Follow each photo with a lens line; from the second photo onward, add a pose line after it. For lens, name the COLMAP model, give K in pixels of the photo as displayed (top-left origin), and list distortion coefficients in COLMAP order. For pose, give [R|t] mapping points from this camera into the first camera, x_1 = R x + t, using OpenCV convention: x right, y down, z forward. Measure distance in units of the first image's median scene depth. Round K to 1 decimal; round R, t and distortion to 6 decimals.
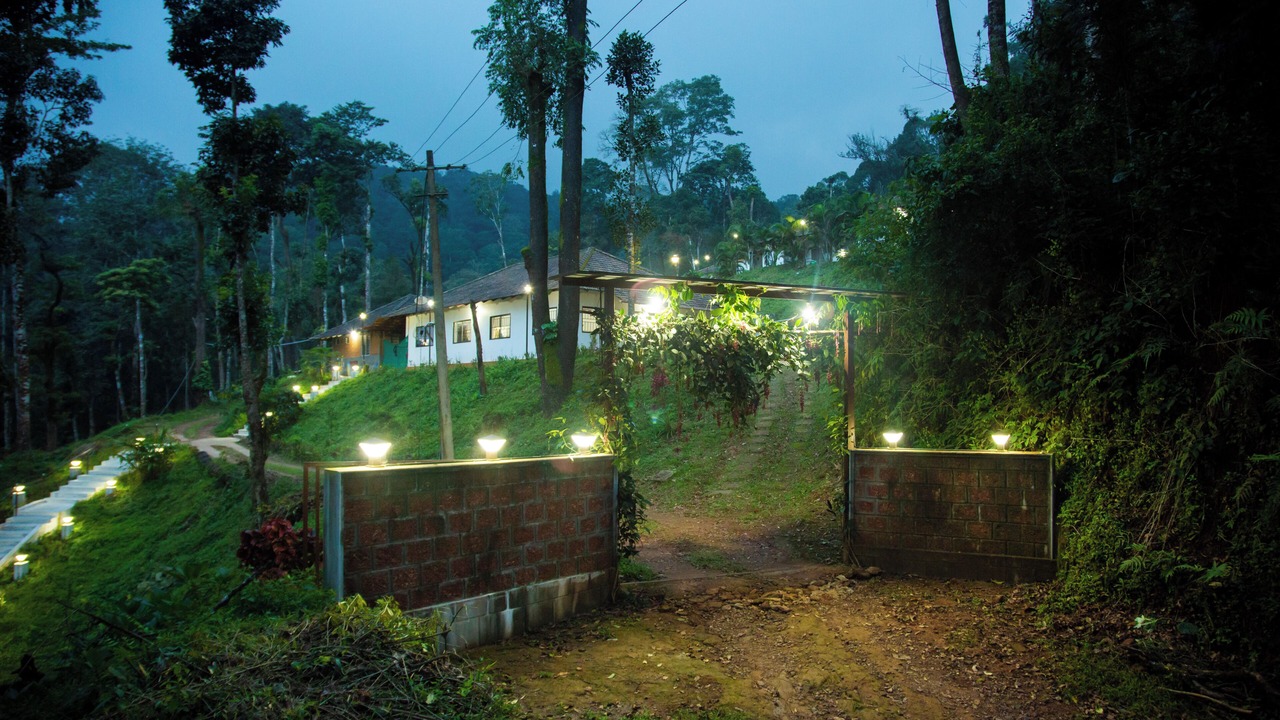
lens RADIAL K [[869.0, 0, 634.6], [0, 869.0, 367.0], [0, 0, 1]] dist [-0.131418, 0.062450]
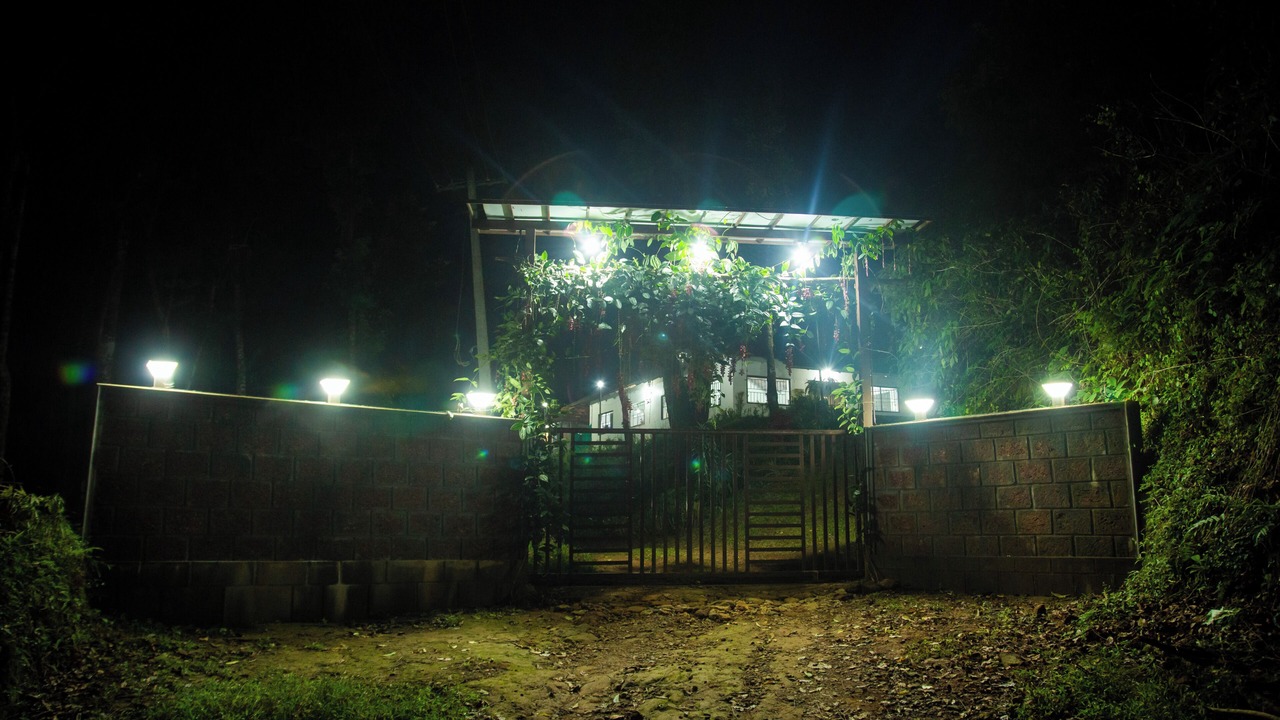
lens RADIAL K [[869.0, 0, 643.9], [0, 869.0, 364.1], [0, 0, 1]] dist [-0.131418, 0.062450]
pose [[0.956294, -0.054489, -0.287284, 0.318471], [0.012299, 0.989110, -0.146661, 0.167981], [0.292147, 0.136717, 0.946551, 0.246444]]
